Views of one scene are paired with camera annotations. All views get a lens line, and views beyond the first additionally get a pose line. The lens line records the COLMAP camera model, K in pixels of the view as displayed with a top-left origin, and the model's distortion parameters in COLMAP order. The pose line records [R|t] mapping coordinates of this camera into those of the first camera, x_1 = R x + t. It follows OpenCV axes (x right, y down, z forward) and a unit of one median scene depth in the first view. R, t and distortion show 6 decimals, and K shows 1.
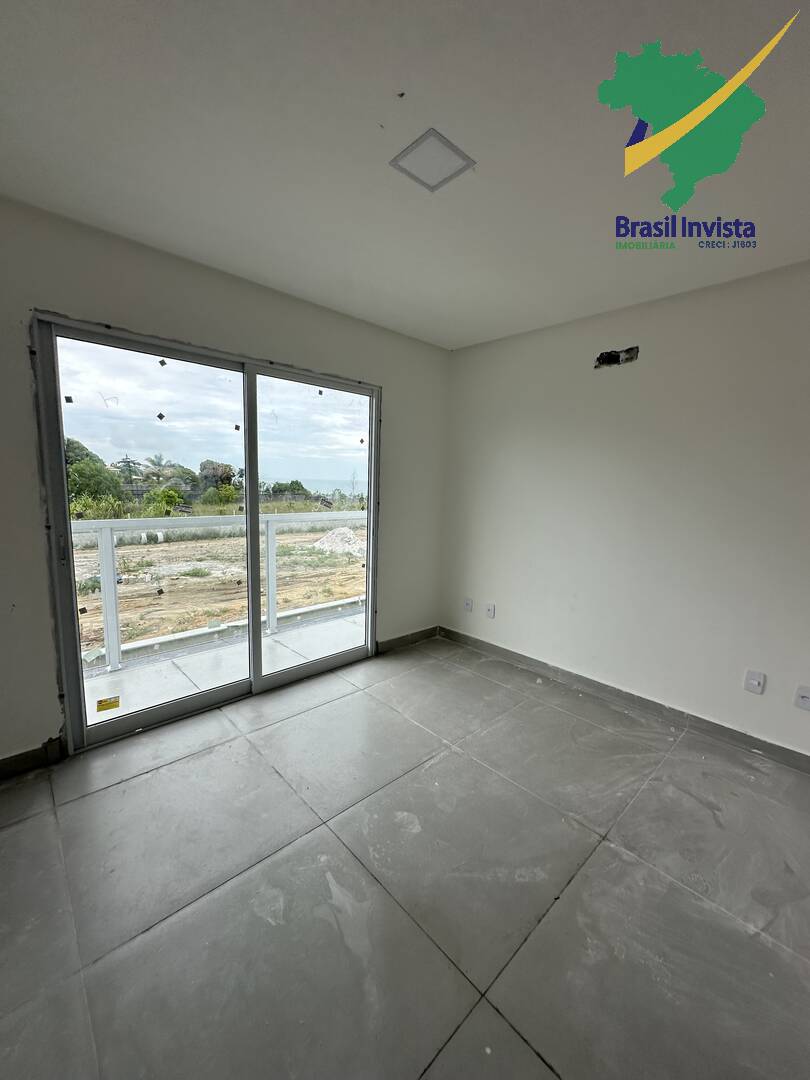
lens RADIAL K [[430.8, 0, 405.6], [0, 430.8, 540.7], [0, 0, 1]] dist [-0.002792, 0.000508]
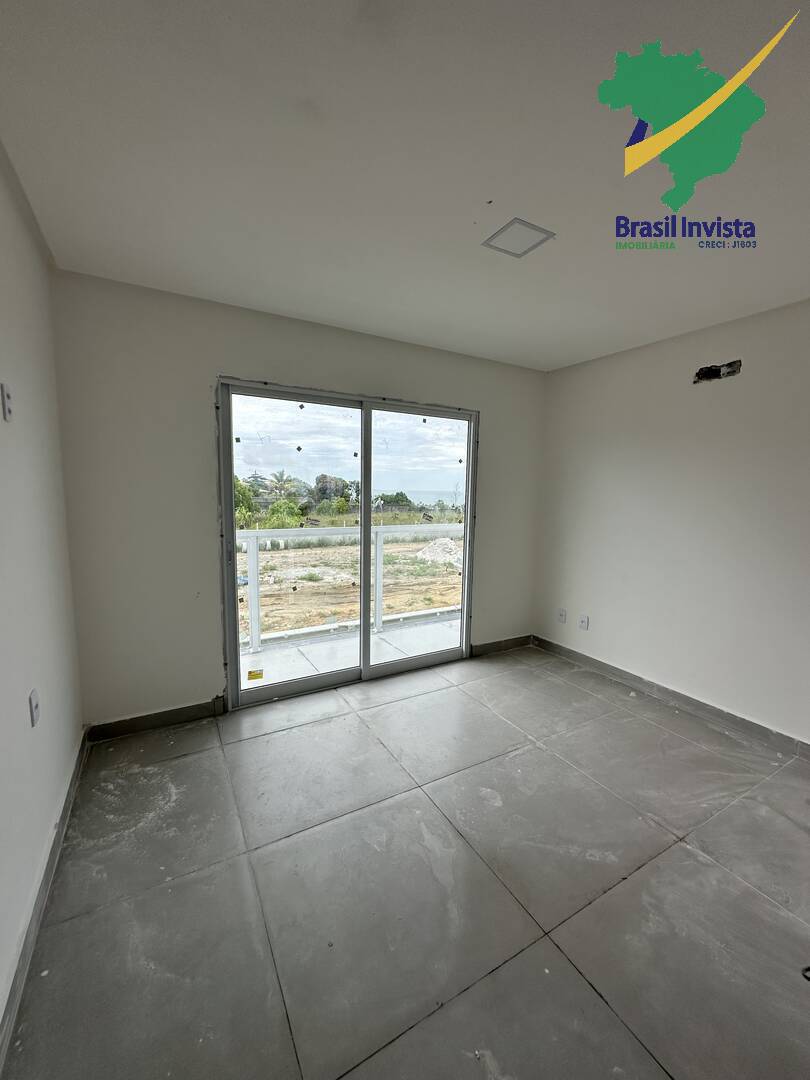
lens RADIAL K [[430.8, 0, 405.6], [0, 430.8, 540.7], [0, 0, 1]] dist [-0.002792, 0.000508]
pose [[0.972314, 0.015291, -0.233179, 0.029003], [-0.021063, 0.999530, -0.022285, 0.001578], [0.232728, 0.026580, 0.972178, -0.131047]]
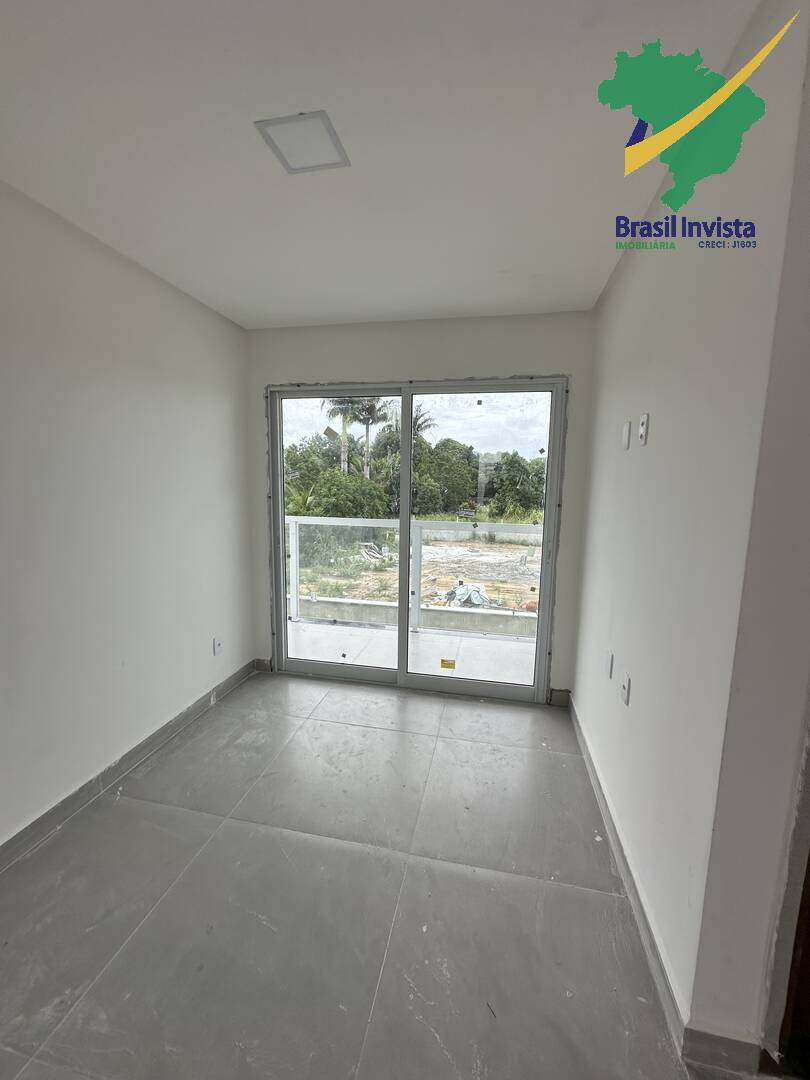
lens RADIAL K [[434.0, 0, 419.5], [0, 434.0, 543.1], [0, 0, 1]] dist [0.030806, 0.000137]
pose [[0.577242, 0.088574, -0.811755, 0.606137], [-0.106798, 0.993750, 0.032488, -0.052950], [0.809559, 0.067941, 0.583094, 0.405104]]
